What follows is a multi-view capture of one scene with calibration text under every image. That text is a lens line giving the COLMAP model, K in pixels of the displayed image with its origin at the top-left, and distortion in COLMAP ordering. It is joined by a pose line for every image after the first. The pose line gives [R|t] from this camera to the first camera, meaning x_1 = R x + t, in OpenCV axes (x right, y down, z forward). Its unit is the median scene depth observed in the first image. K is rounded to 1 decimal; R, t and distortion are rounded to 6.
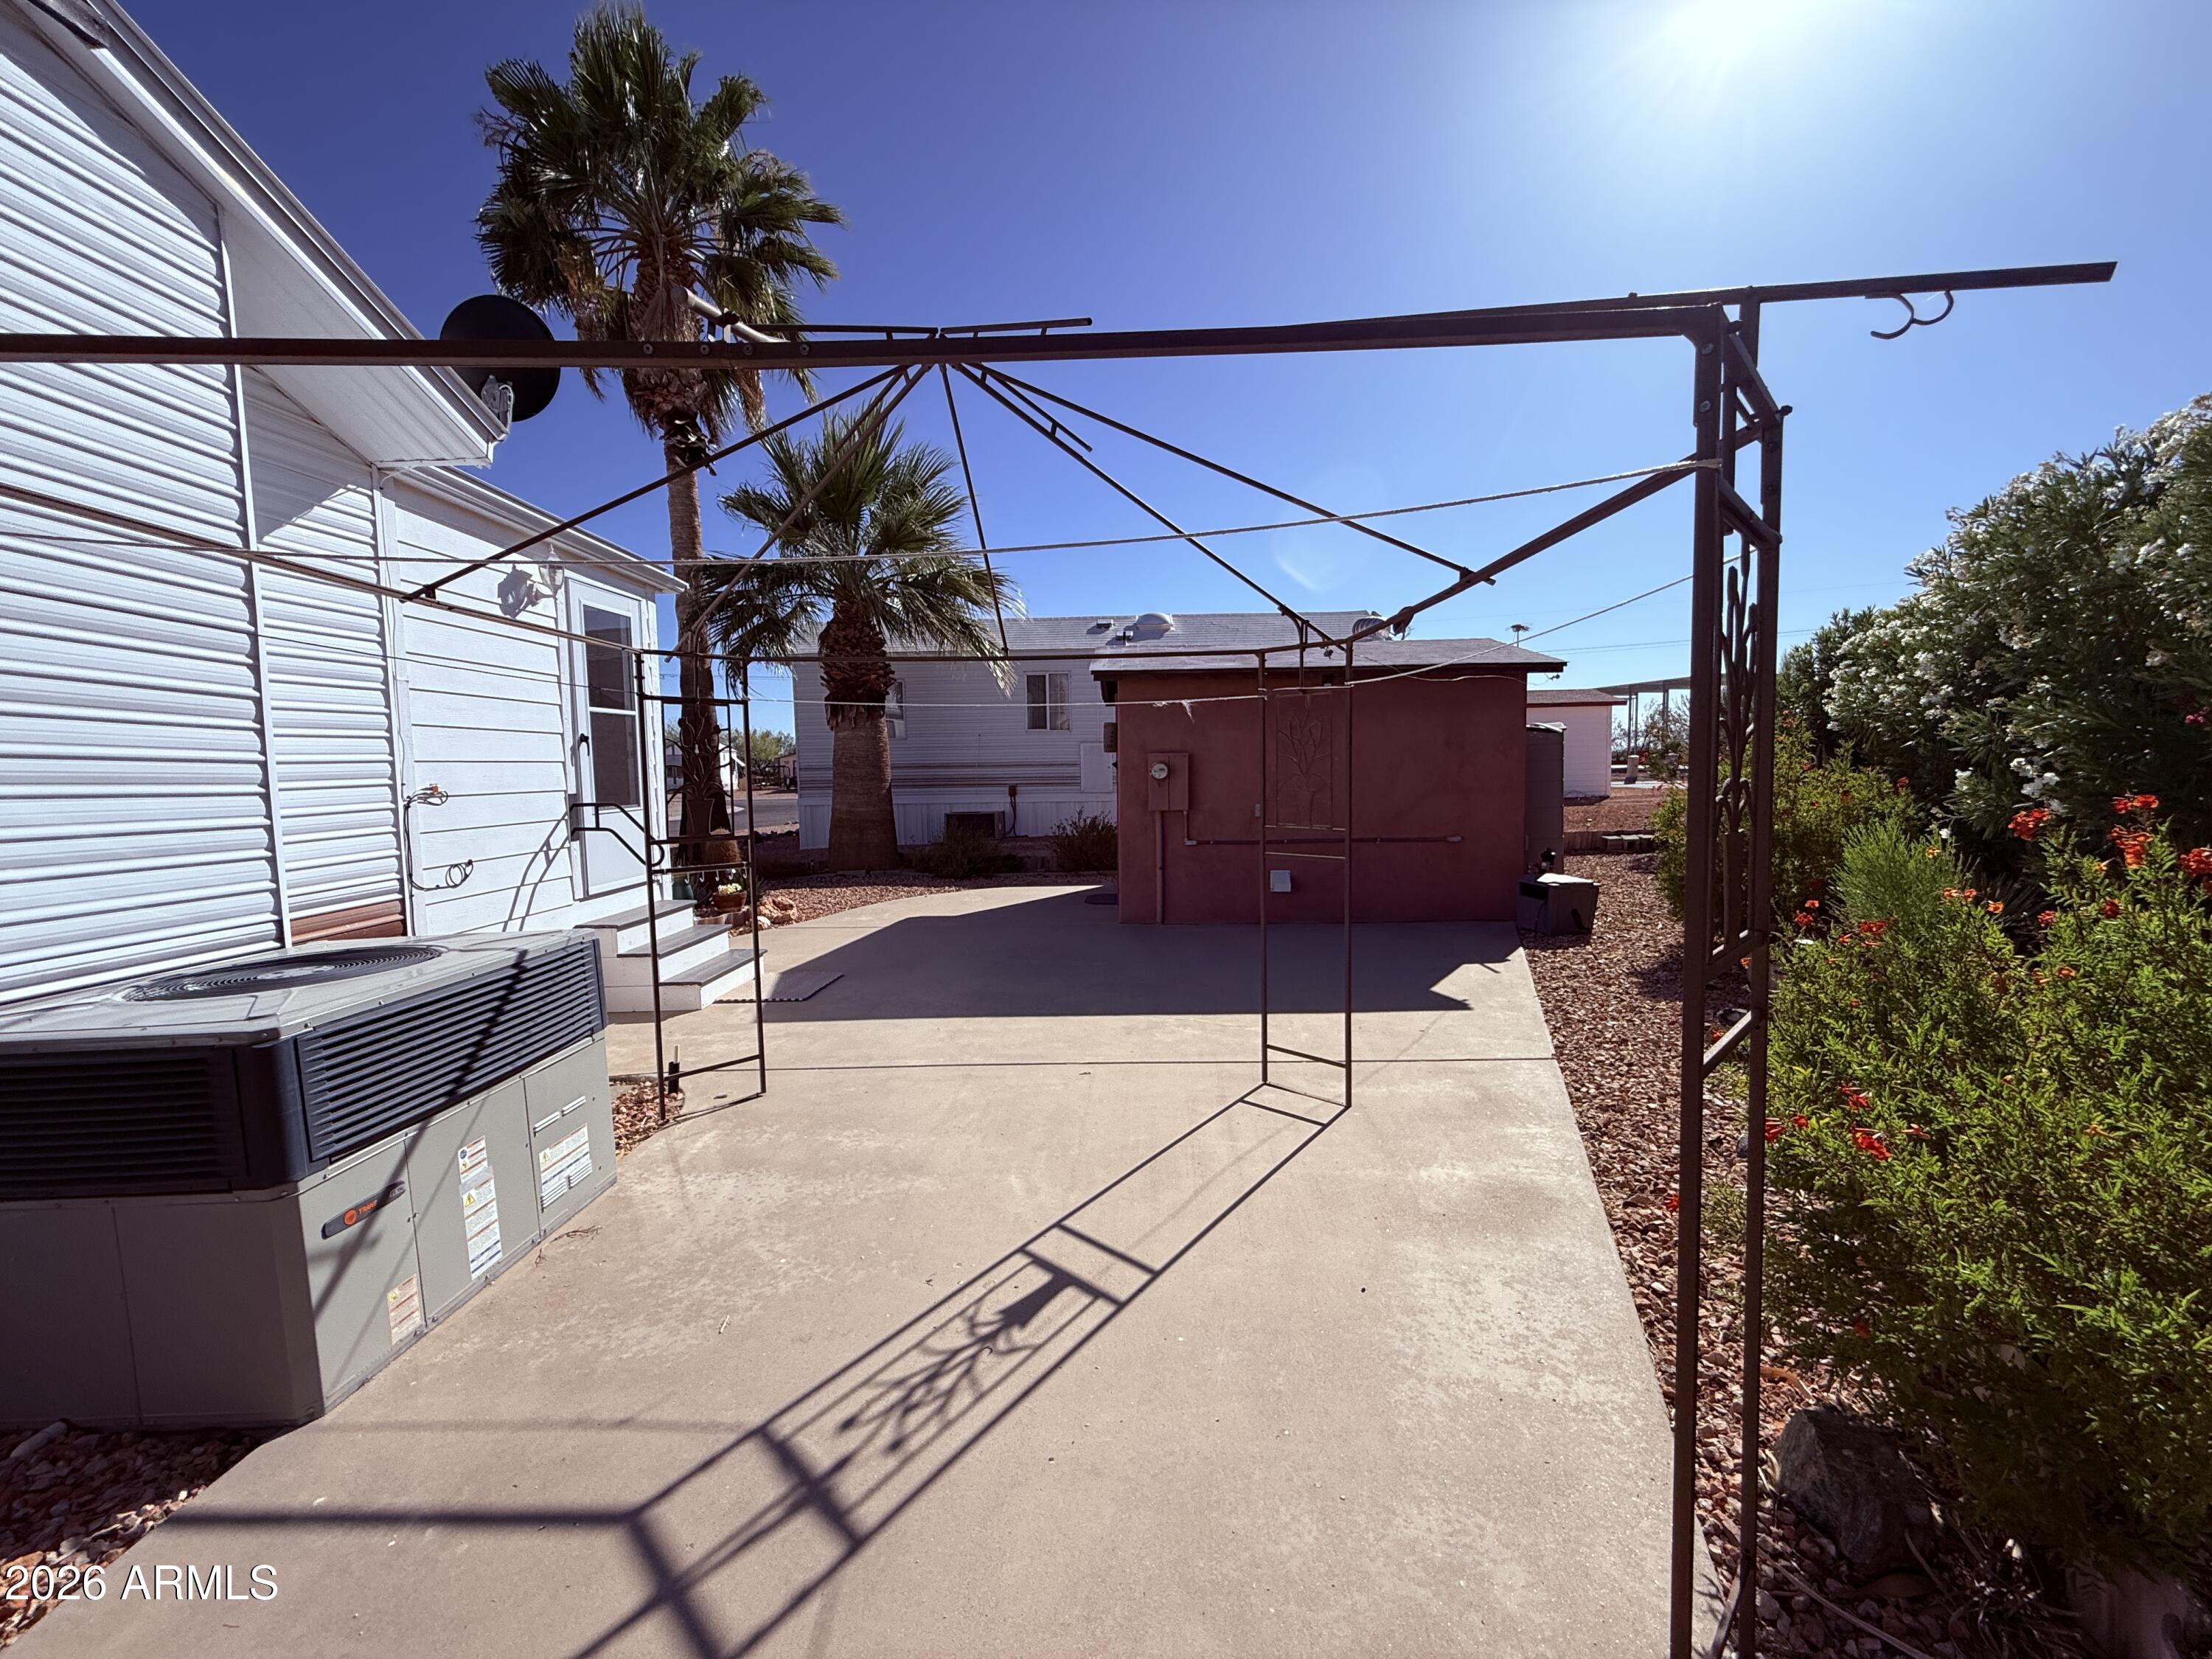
lens RADIAL K [[888.2, 0, 1101.5], [0, 888.2, 834.1], [0, 0, 1]] dist [-0.003362, 0.000863]
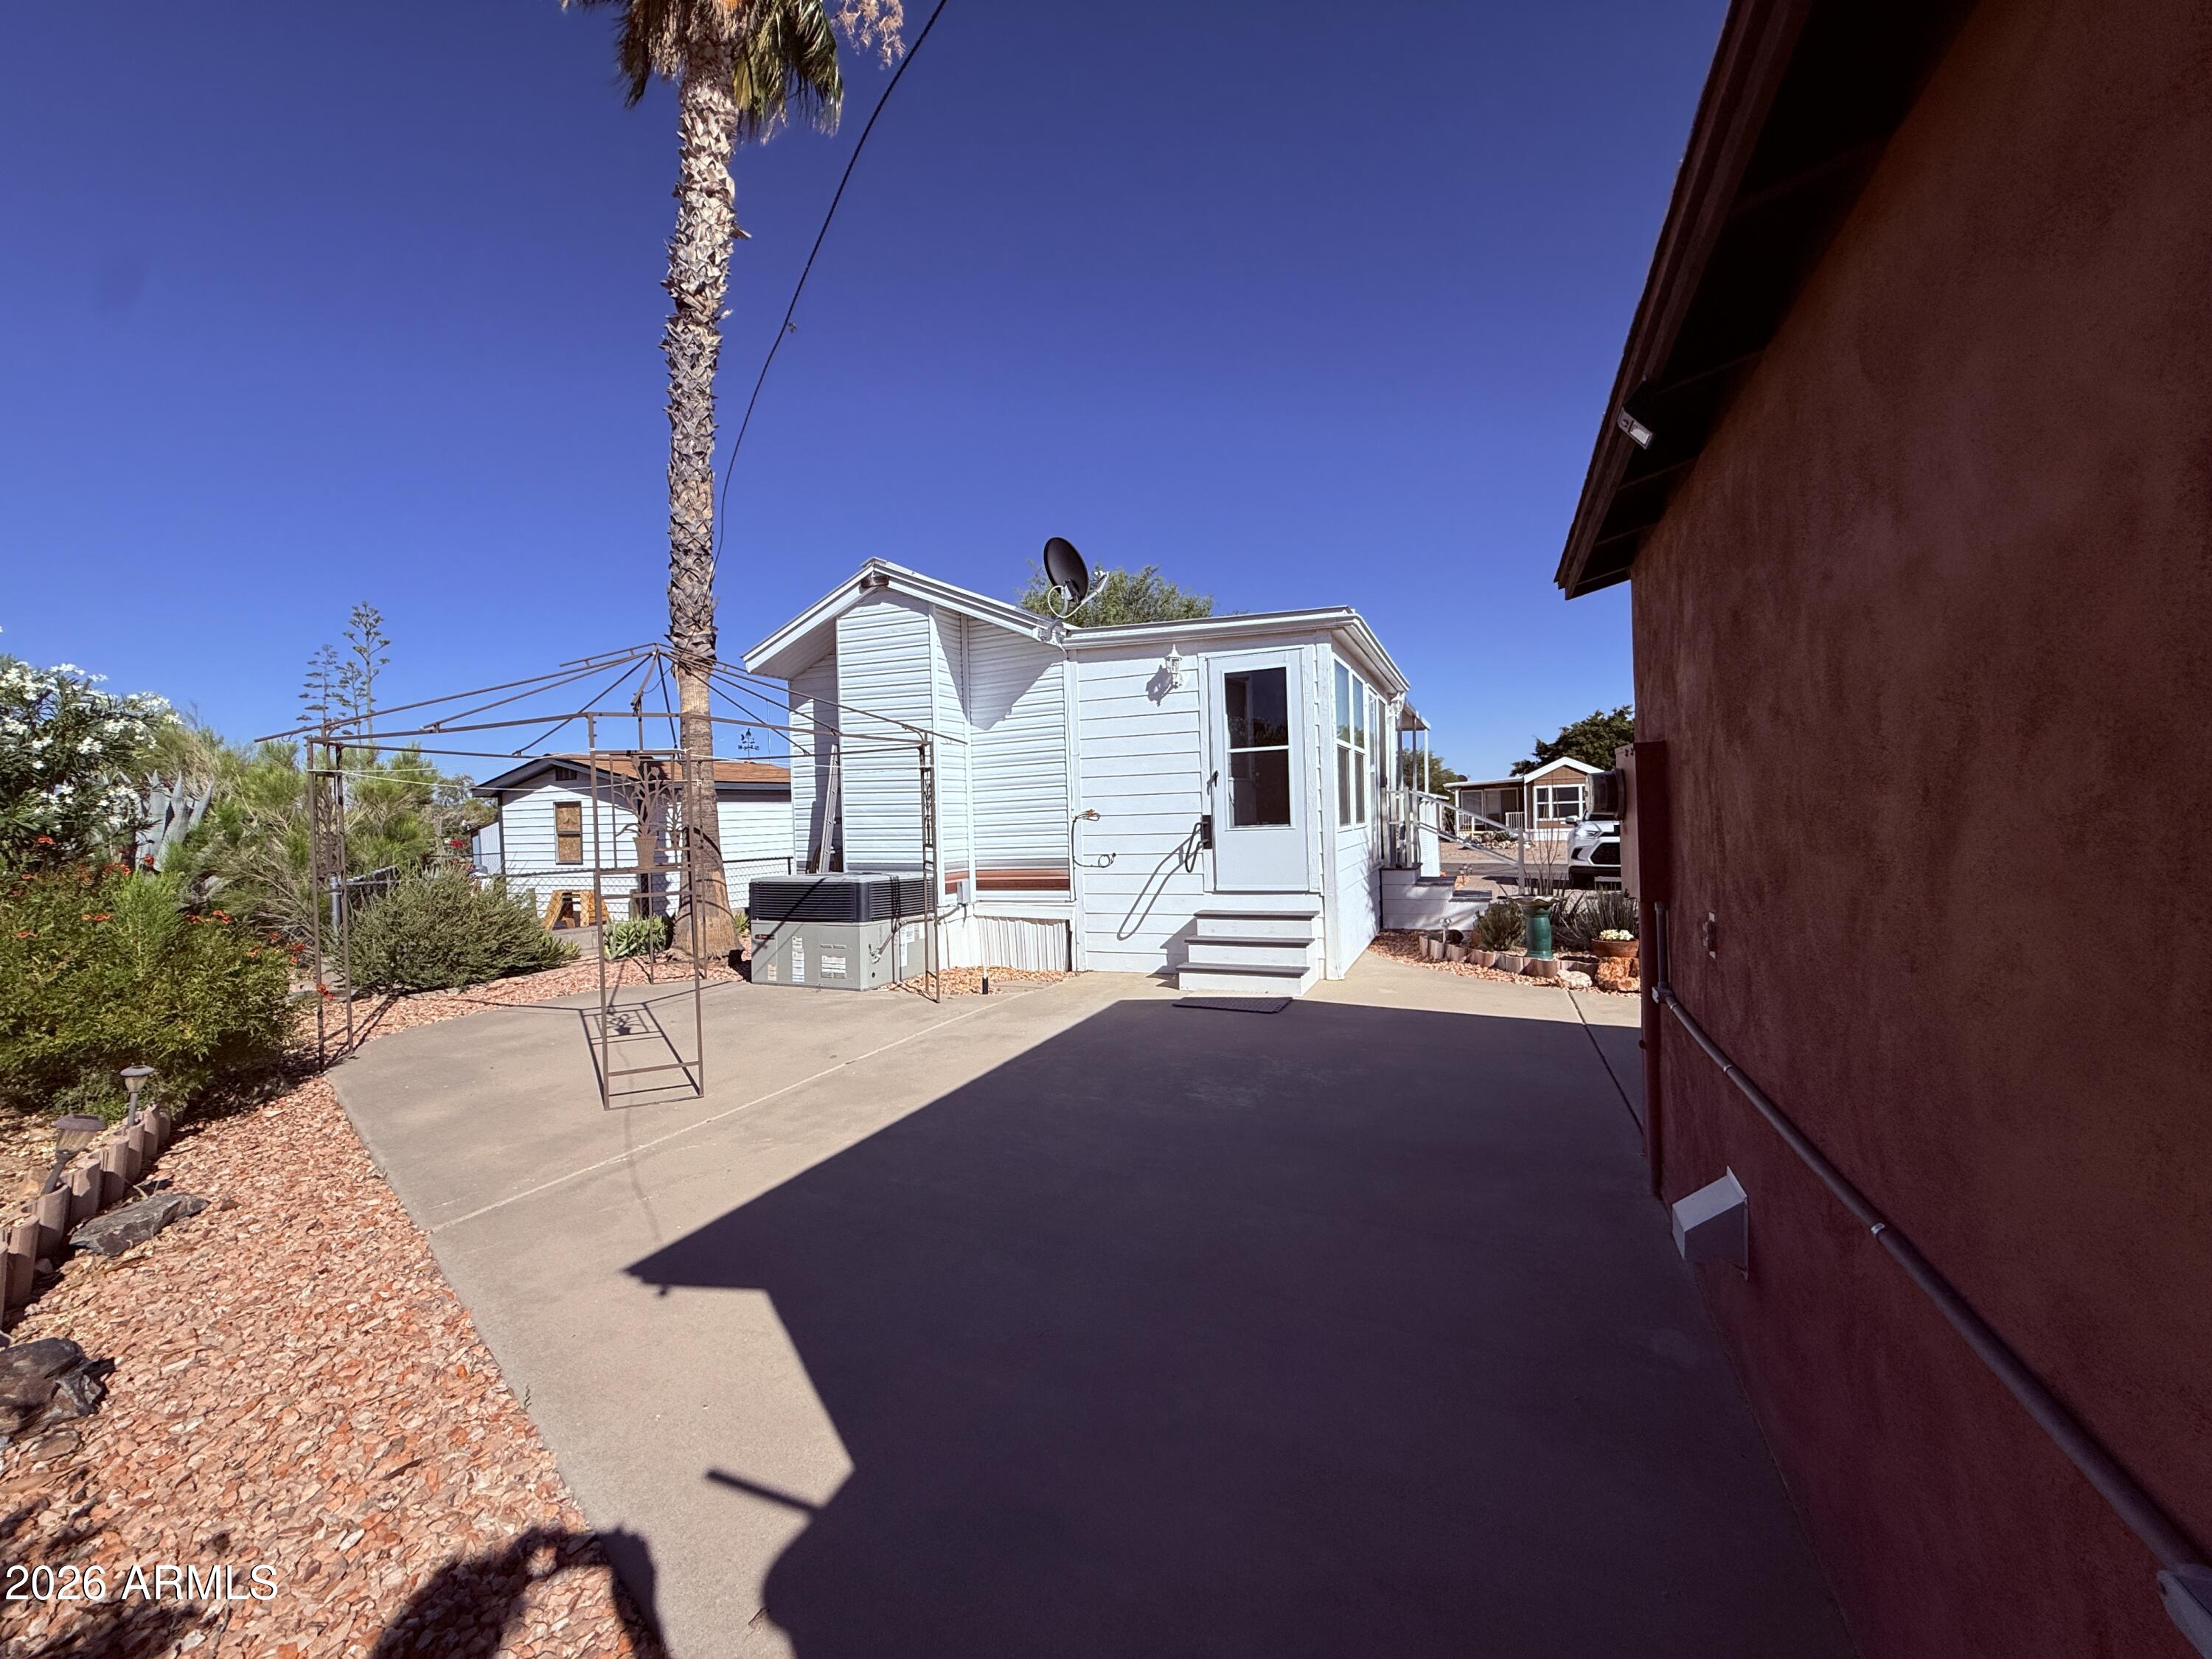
lens RADIAL K [[888.2, 0, 1102.5], [0, 888.2, 838.3], [0, 0, 1]] dist [-0.003362, 0.000863]
pose [[-0.371062, 0.056158, -0.926909, 0.787779], [-0.032618, 0.996765, 0.073449, -0.111511], [0.928035, 0.057488, -0.368030, 1.440660]]
